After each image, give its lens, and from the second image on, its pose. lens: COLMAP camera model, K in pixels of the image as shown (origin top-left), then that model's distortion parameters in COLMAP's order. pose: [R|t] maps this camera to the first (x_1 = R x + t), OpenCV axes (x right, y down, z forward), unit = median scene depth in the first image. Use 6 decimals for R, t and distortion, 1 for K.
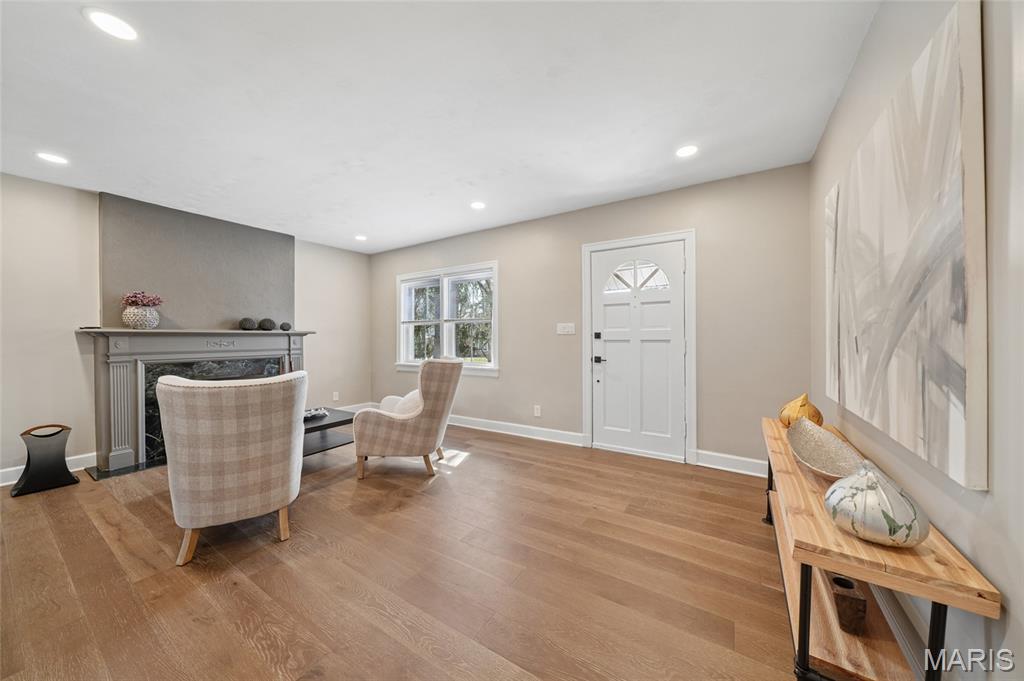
lens RADIAL K [[355.4, 0, 507.7], [0, 355.4, 340.4], [0, 0, 1]] dist [-0.000355, -0.000497]
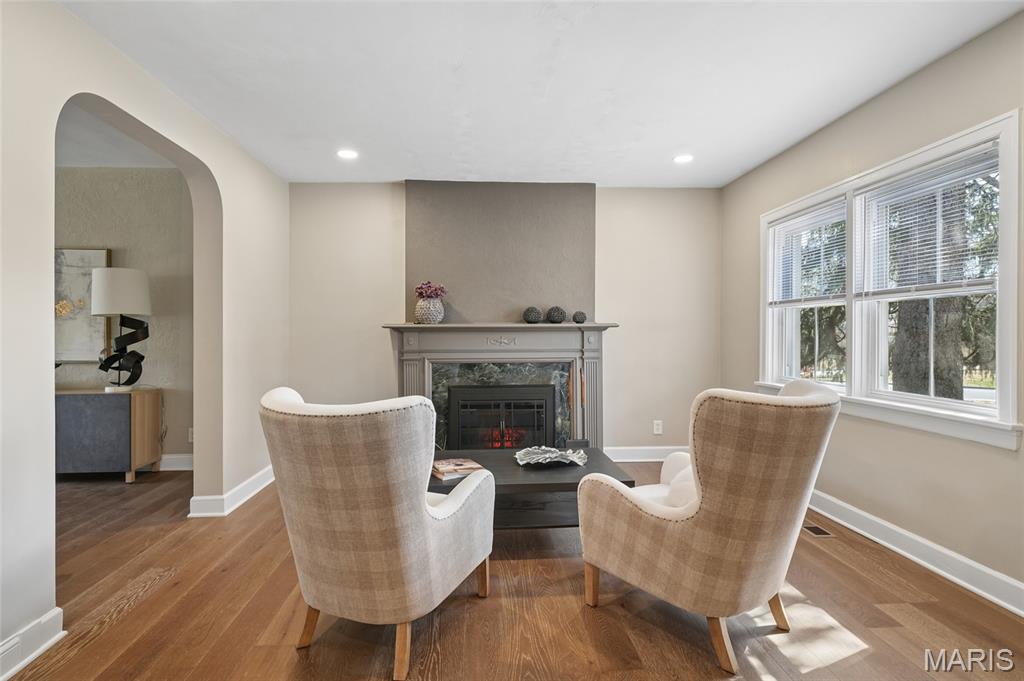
lens RADIAL K [[495.3, 0, 508.7], [0, 495.3, 337.7], [0, 0, 1]] dist [-0.000014, 0.000318]
pose [[0.594904, 0.010681, -0.803726, 0.070416], [-0.006050, 0.999943, 0.008810, -0.007540], [0.803774, -0.000379, 0.594934, 0.342285]]
